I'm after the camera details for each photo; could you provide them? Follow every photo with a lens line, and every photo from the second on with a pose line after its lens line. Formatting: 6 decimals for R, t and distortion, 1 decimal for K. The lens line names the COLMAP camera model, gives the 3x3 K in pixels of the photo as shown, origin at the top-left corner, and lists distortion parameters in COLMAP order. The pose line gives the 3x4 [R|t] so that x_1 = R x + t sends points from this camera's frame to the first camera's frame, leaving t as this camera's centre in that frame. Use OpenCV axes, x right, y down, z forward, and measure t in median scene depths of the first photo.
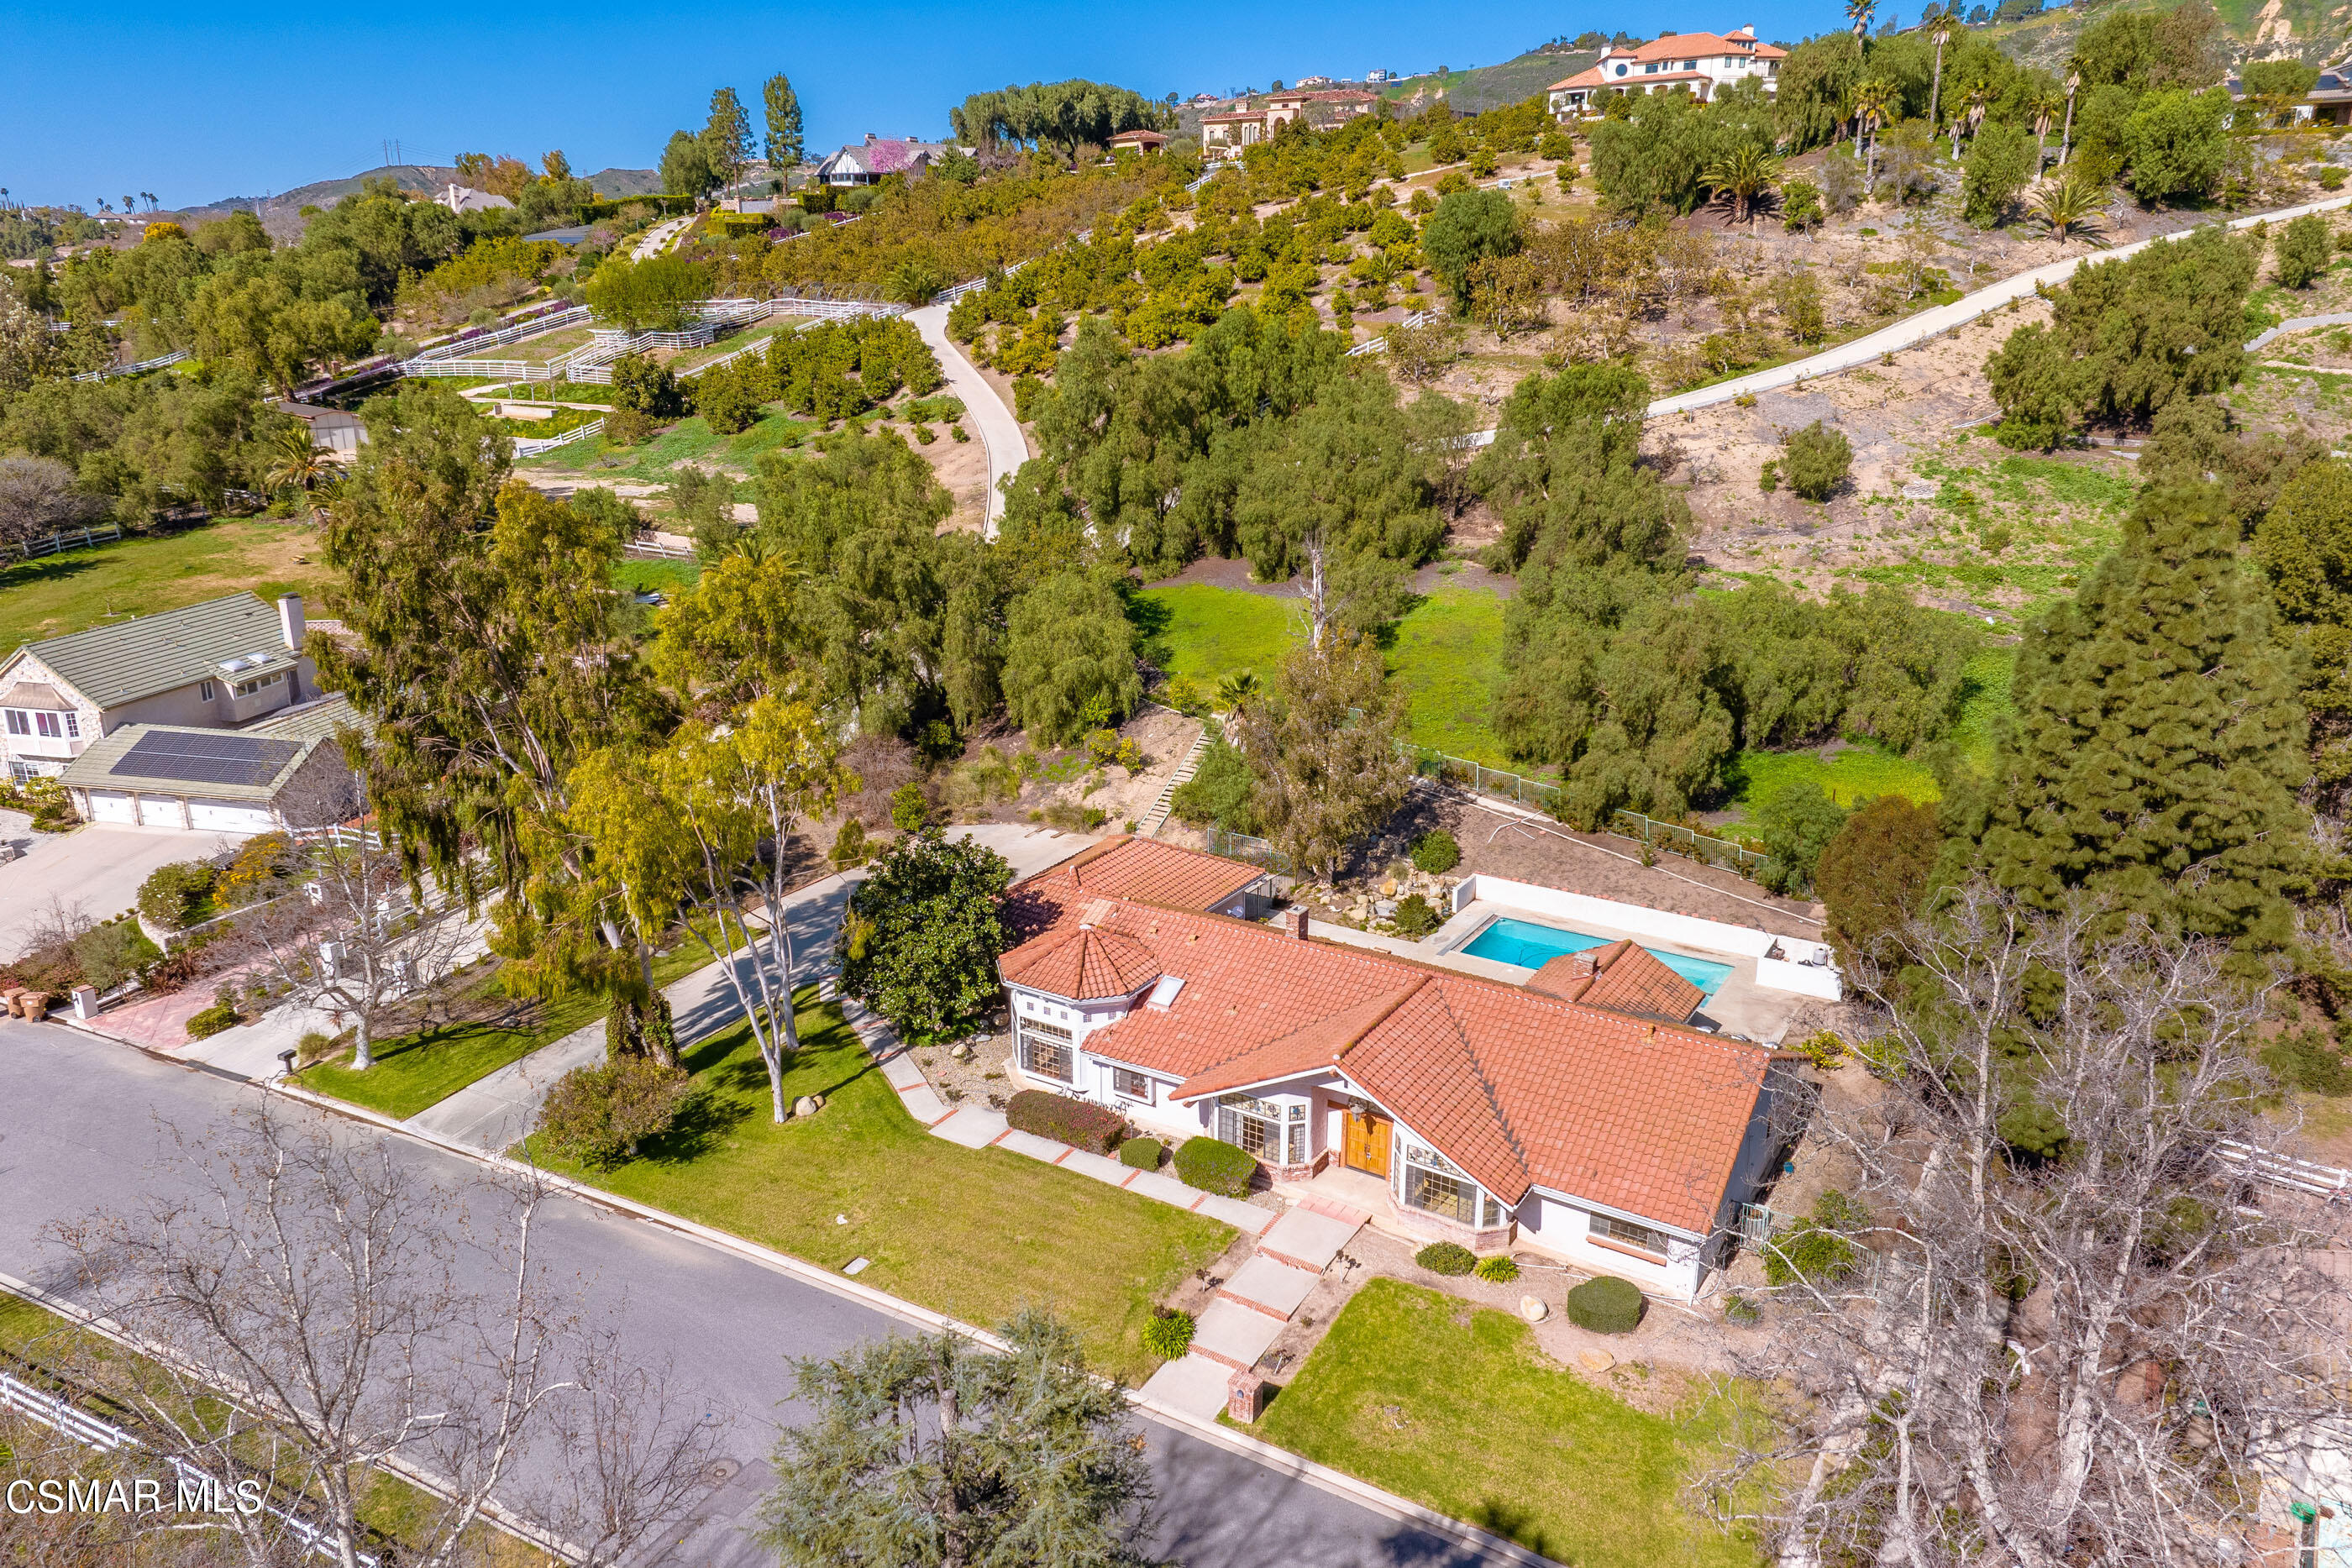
lens RADIAL K [[1654.0, 0, 1171.3], [0, 1654.0, 762.8], [0, 0, 1]] dist [0.051776, -0.017132]
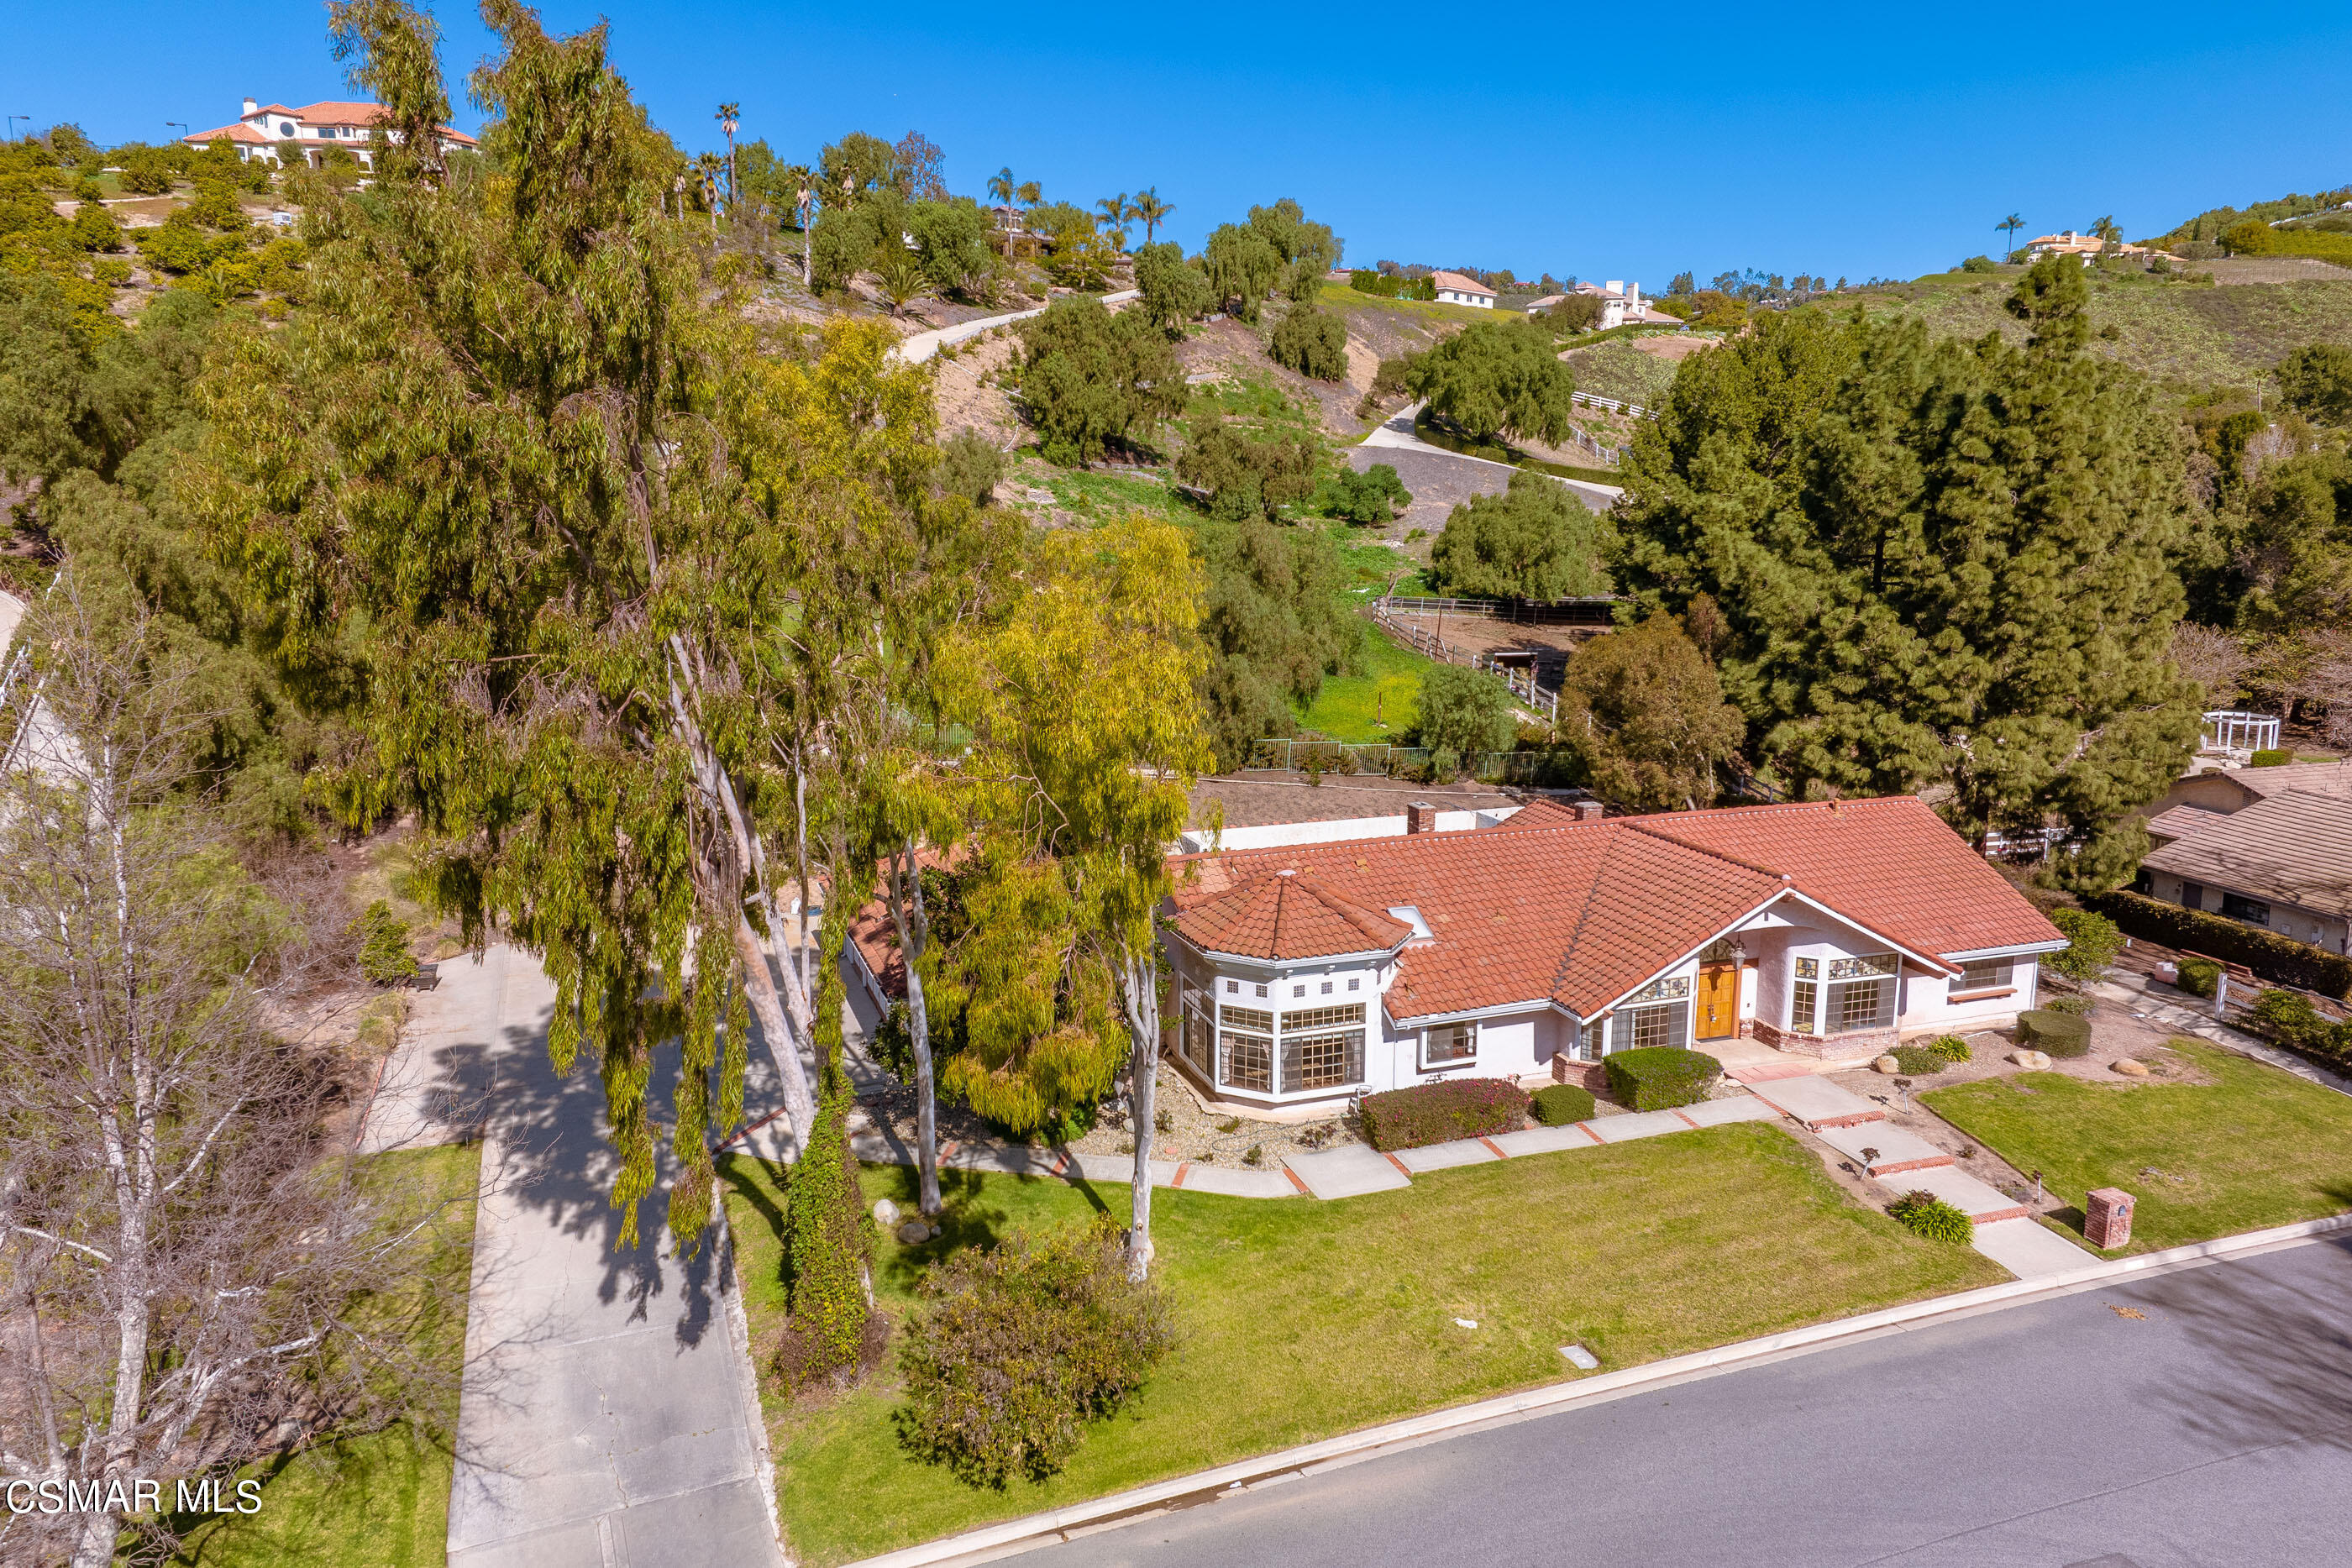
lens RADIAL K [[1654.0, 0, 1178.0], [0, 1654.0, 781.1], [0, 0, 1]] dist [0.051776, -0.017132]
pose [[0.615857, -0.147580, 0.773912, -0.650757], [0.225281, 0.974272, 0.006515, 0.046726], [-0.754963, 0.170335, 0.633259, 0.599699]]
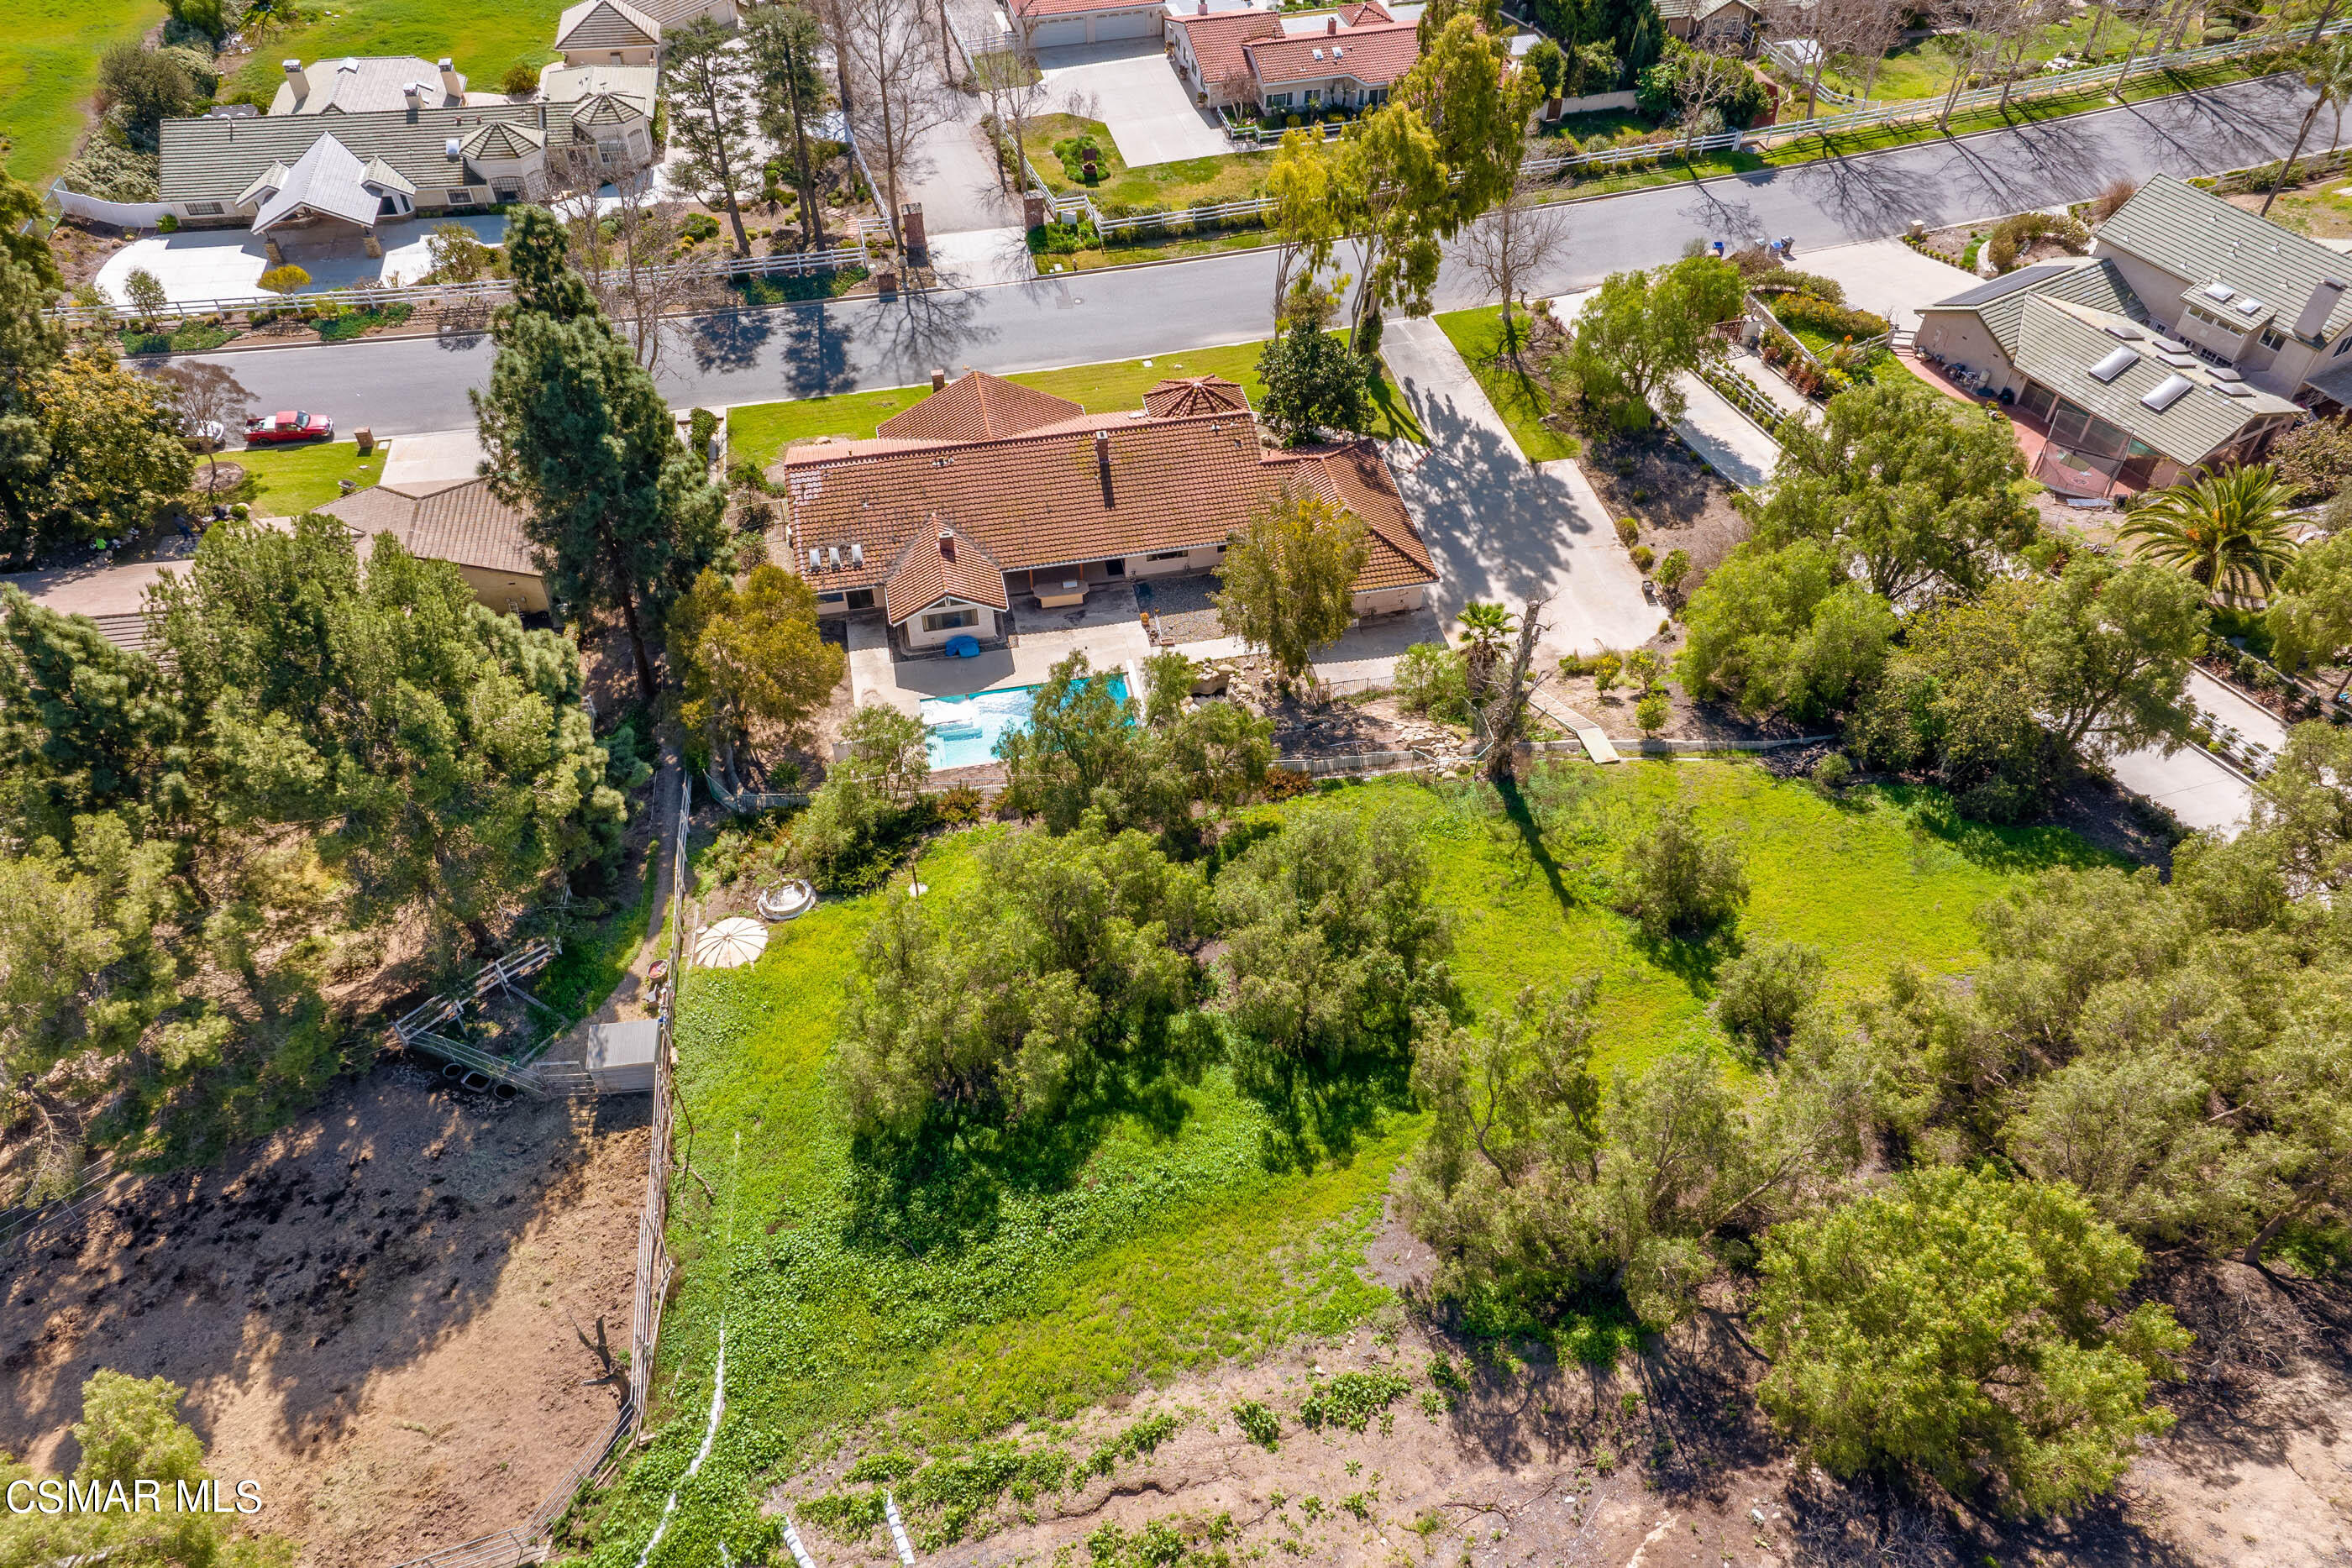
lens RADIAL K [[1654.0, 0, 1186.5], [0, 1654.0, 796.0], [0, 0, 1]] dist [0.051776, -0.017132]
pose [[-0.724039, 0.496998, -0.478289, 0.930703], [-0.201695, 0.510554, 0.835855, -1.052868], [0.659611, 0.701660, -0.269419, 1.754490]]
